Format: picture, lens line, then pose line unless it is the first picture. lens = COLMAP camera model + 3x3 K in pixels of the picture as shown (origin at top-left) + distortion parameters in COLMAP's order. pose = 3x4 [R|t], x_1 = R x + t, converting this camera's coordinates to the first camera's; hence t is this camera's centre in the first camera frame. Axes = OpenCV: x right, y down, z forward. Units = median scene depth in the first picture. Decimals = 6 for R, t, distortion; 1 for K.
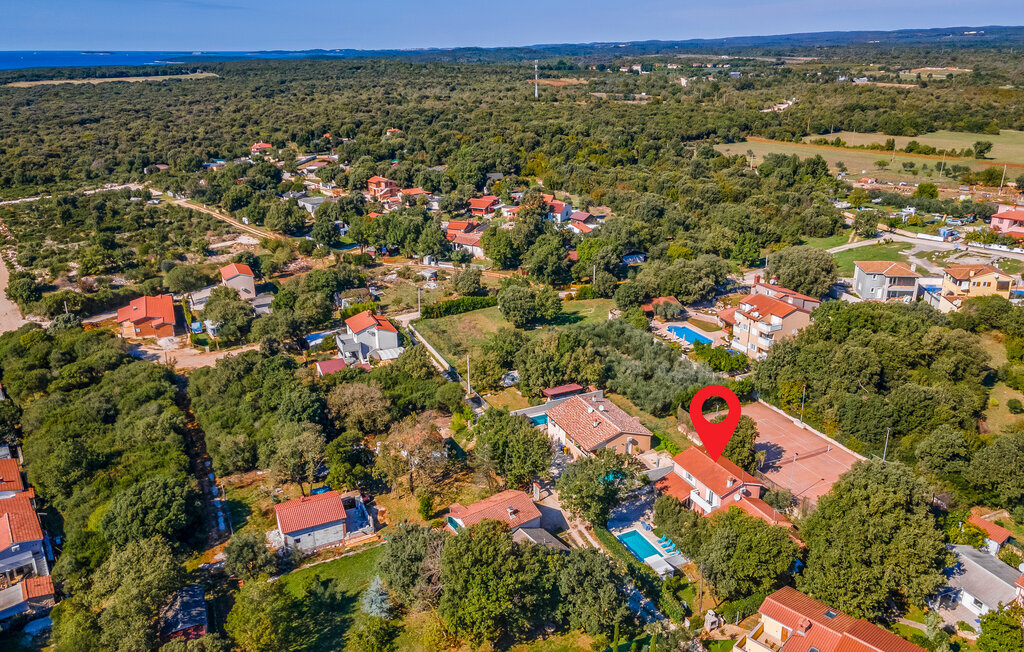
lens RADIAL K [[682.1, 0, 512.0], [0, 682.1, 326.0], [0, 0, 1]] dist [0.004251, 0.000937]
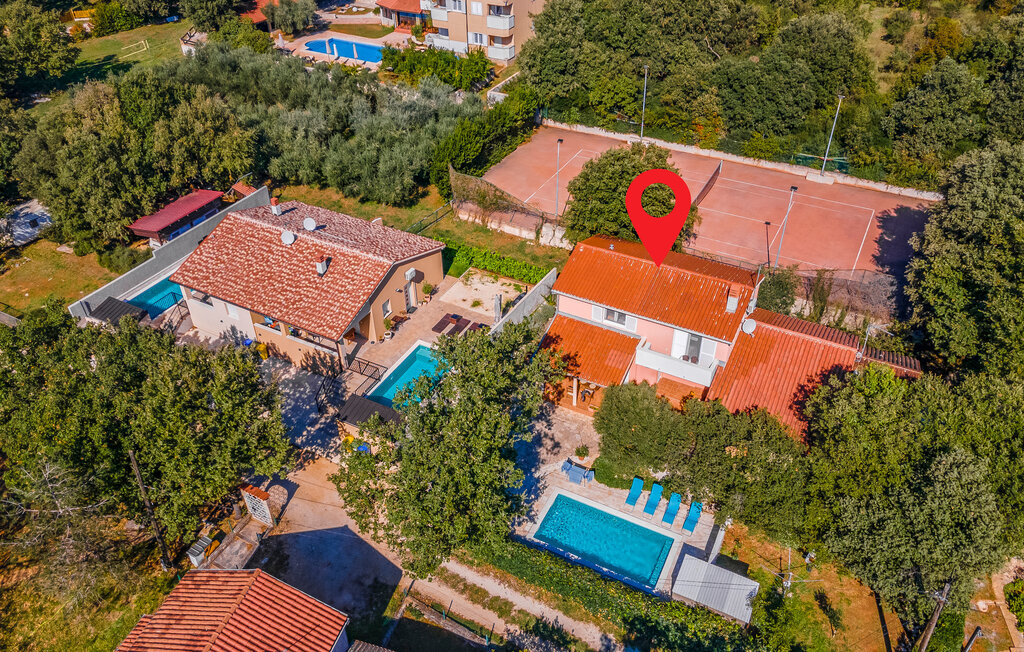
lens RADIAL K [[758.8, 0, 512.4], [0, 758.8, 292.7], [0, 0, 1]] dist [0.048469, 0.002647]
pose [[0.800824, -0.354367, 0.482809, -0.008283], [0.216326, 0.922889, 0.318557, 0.032544], [-0.558466, -0.150664, 0.815731, 0.478291]]
